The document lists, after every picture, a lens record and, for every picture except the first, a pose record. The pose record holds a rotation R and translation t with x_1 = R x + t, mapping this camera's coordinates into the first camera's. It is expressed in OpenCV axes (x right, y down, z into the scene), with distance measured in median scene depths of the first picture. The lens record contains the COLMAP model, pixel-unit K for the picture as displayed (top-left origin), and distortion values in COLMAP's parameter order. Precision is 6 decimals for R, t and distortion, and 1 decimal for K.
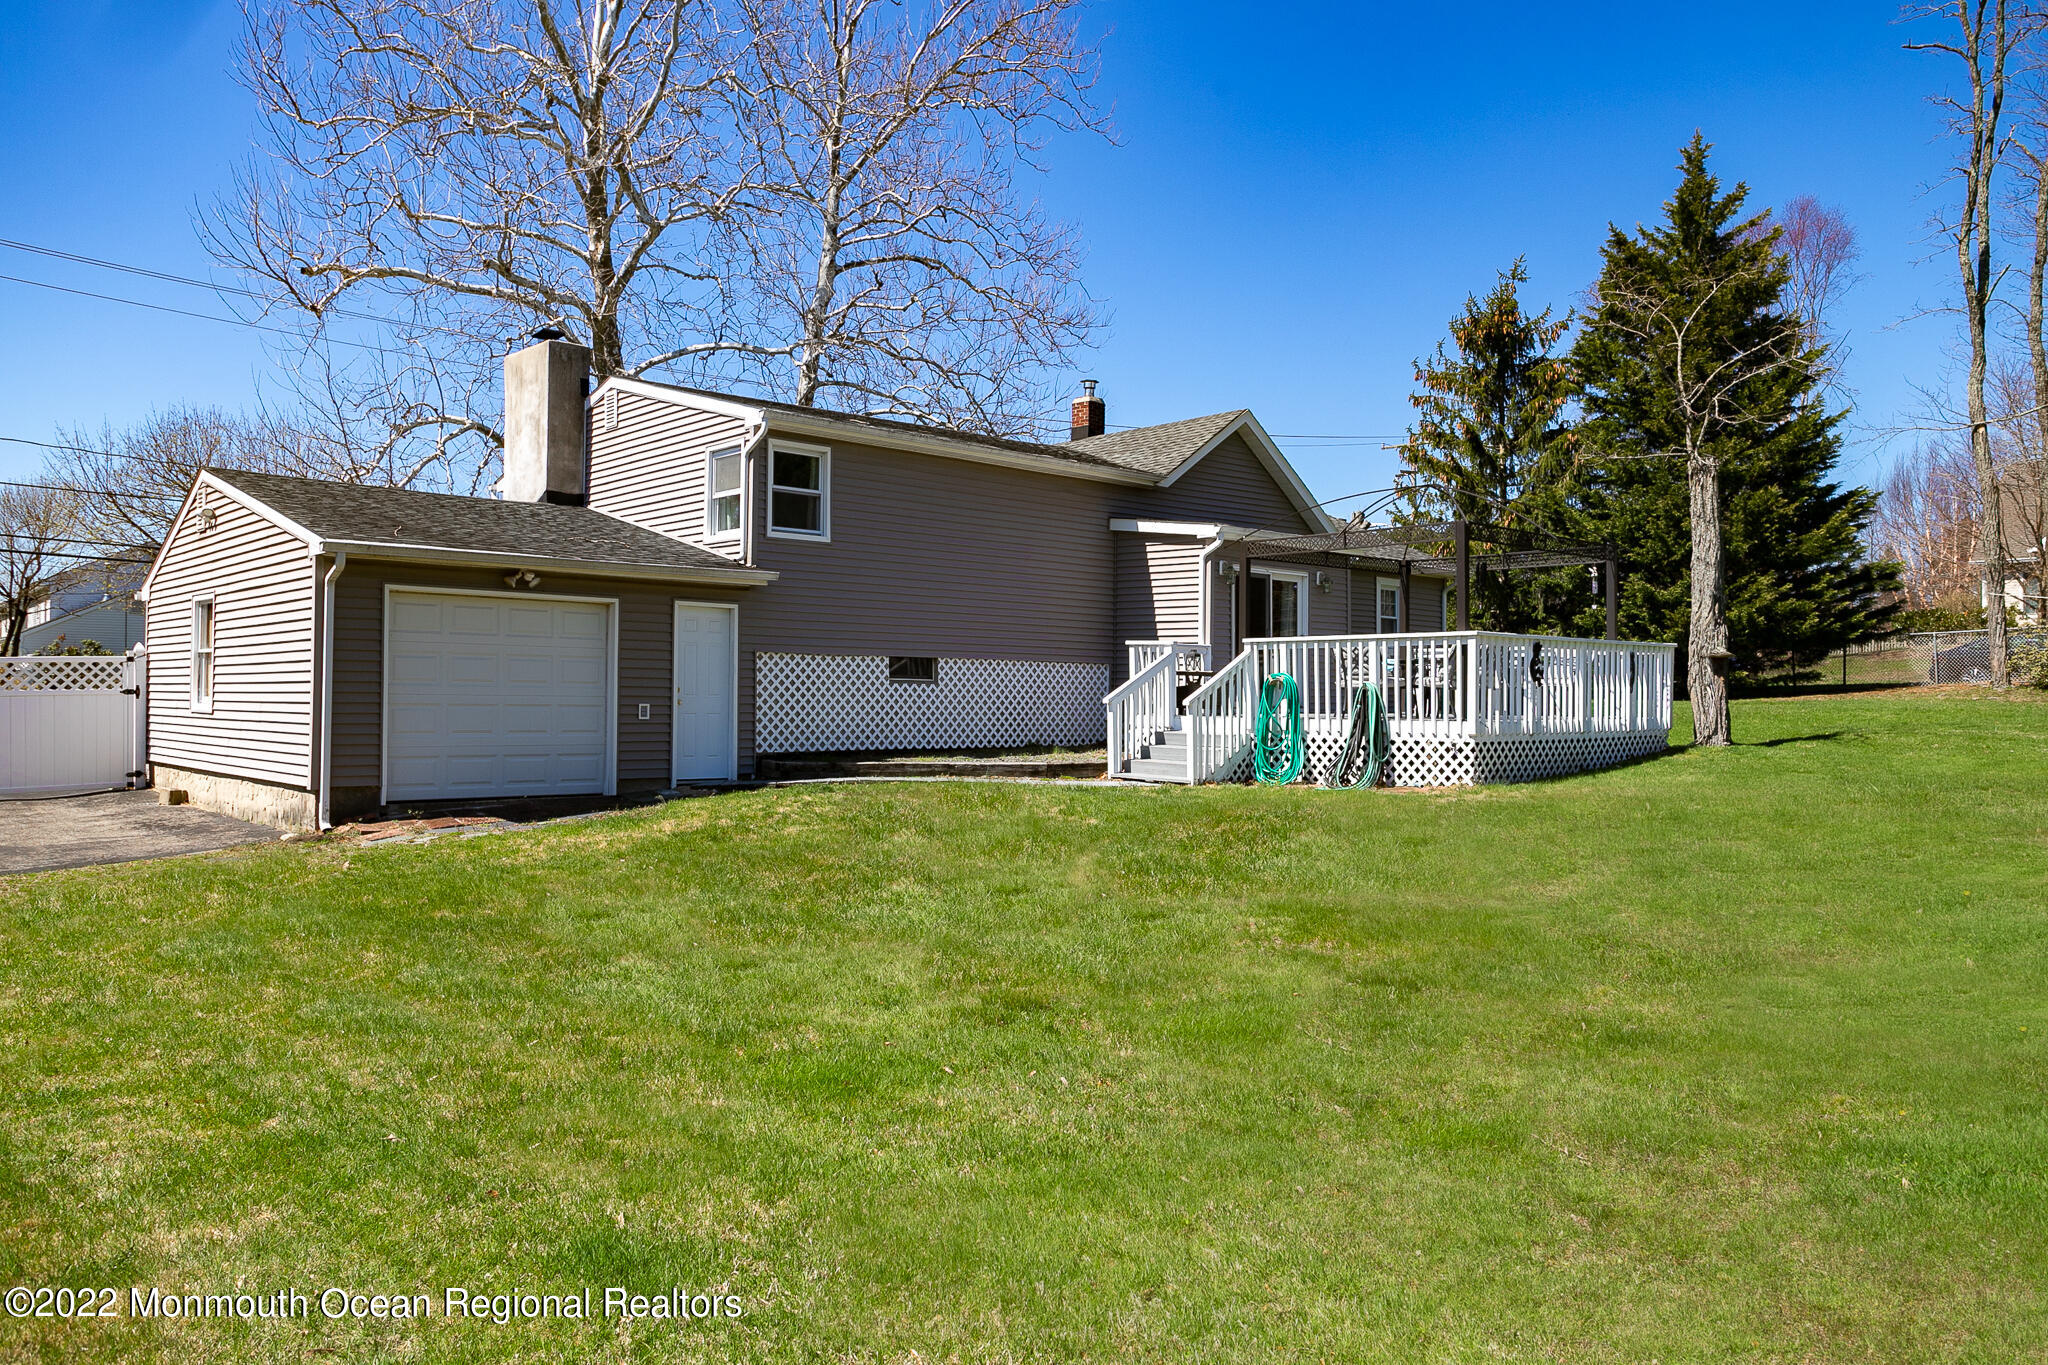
lens RADIAL K [[1467.9, 0, 1024.0], [0, 1467.9, 682.5], [0, 0, 1]] dist [0.000664, -0.000388]
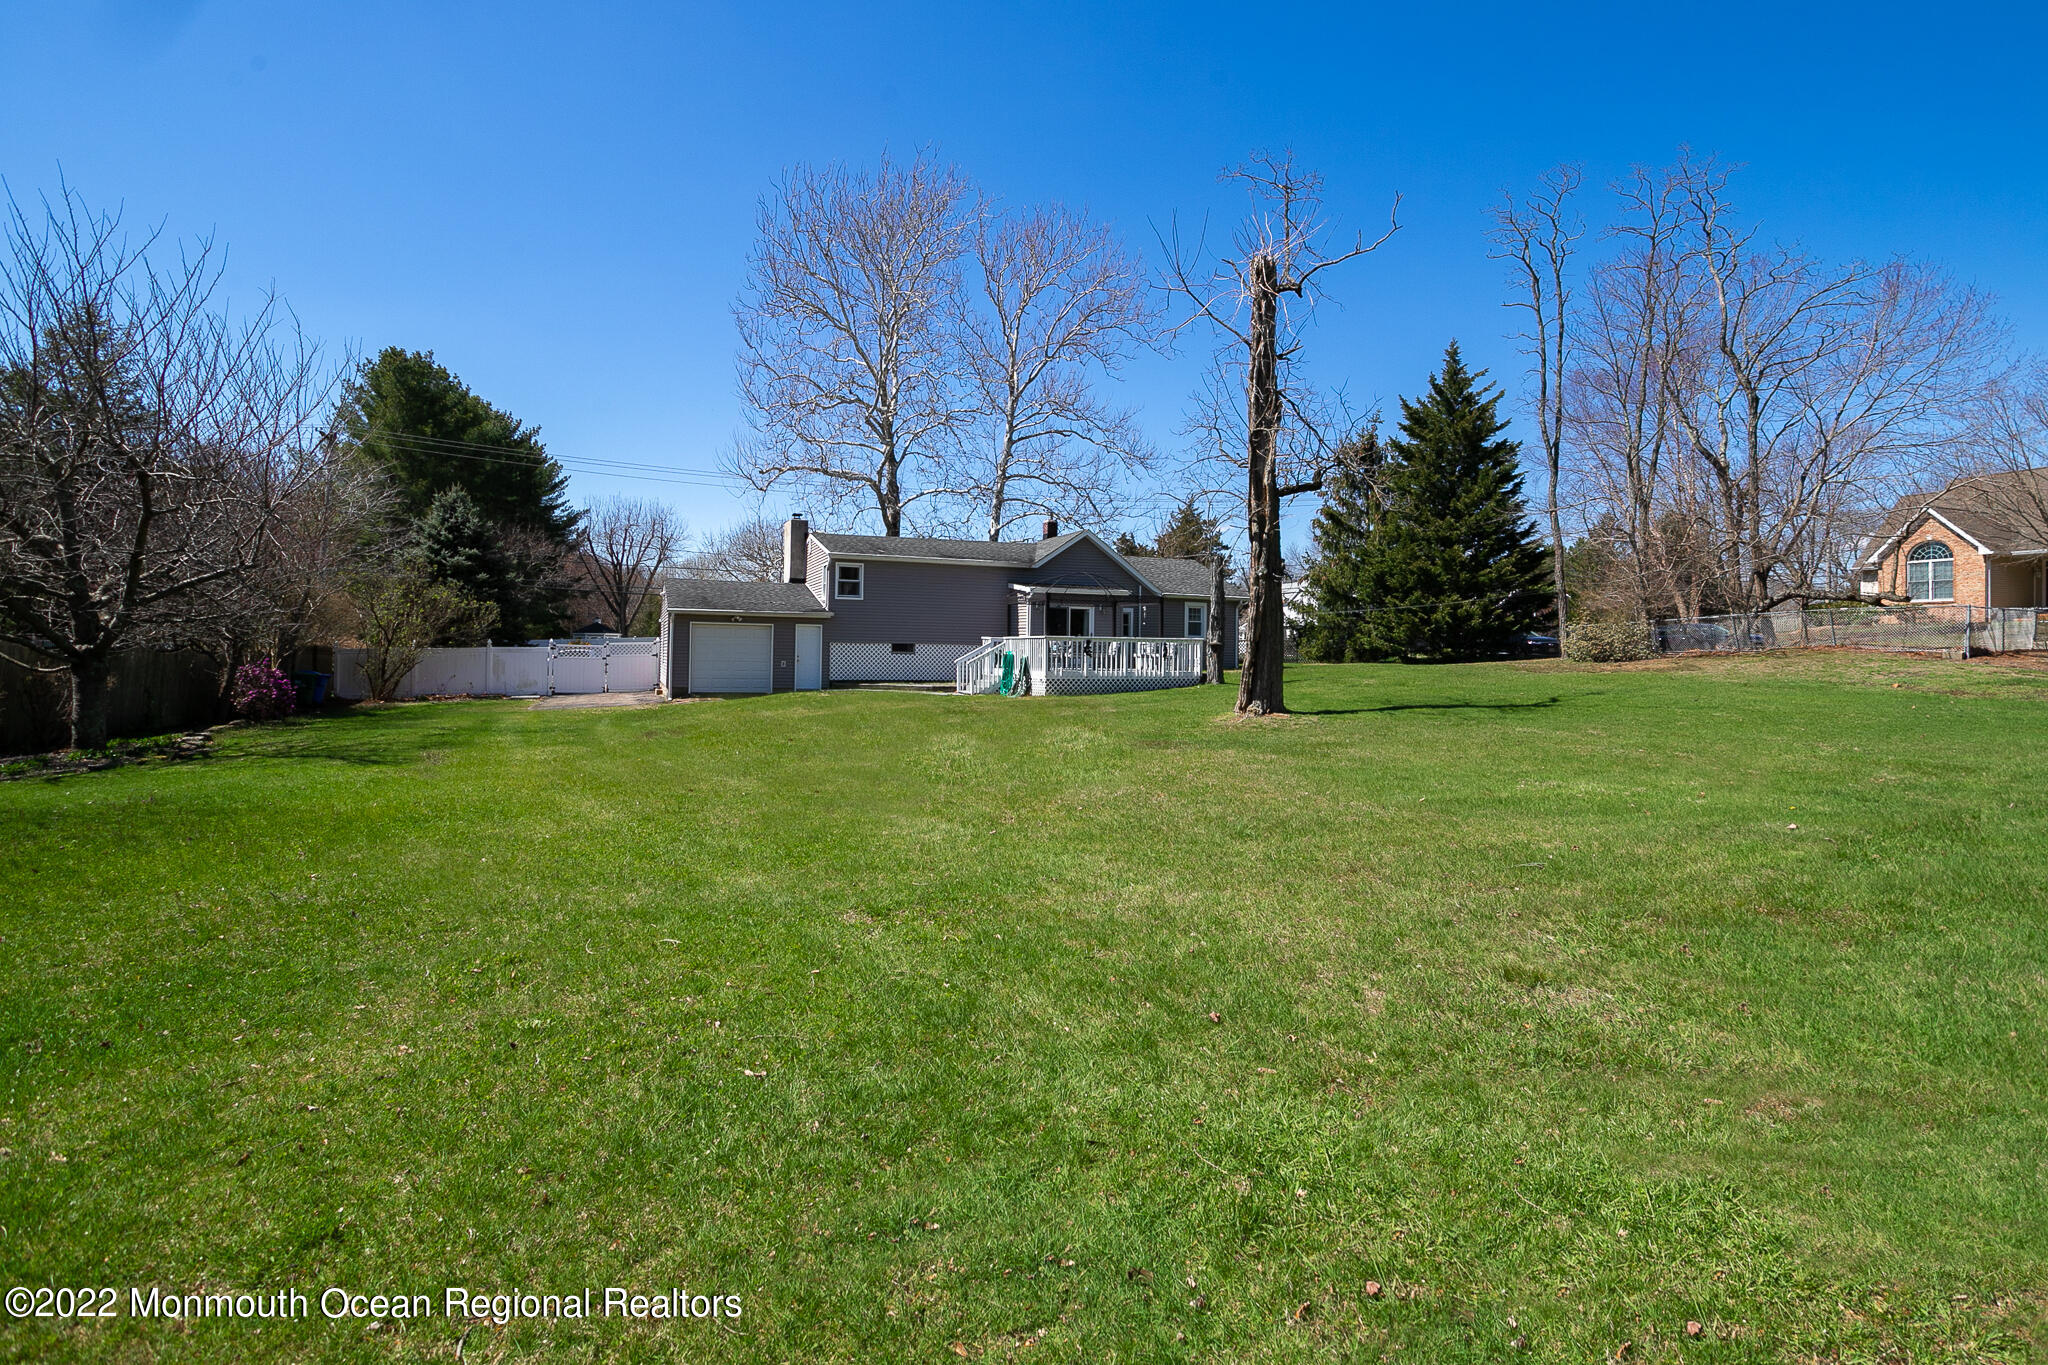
lens RADIAL K [[1009.0, 0, 1016.7], [0, 1009.0, 676.6], [0, 0, 1]] dist [-0.060723, 0.030058]
pose [[0.935921, 0.014629, -0.351906, 0.738742], [-0.003515, 0.999475, 0.032202, -0.017380], [0.352192, -0.028901, 0.935481, -0.570372]]
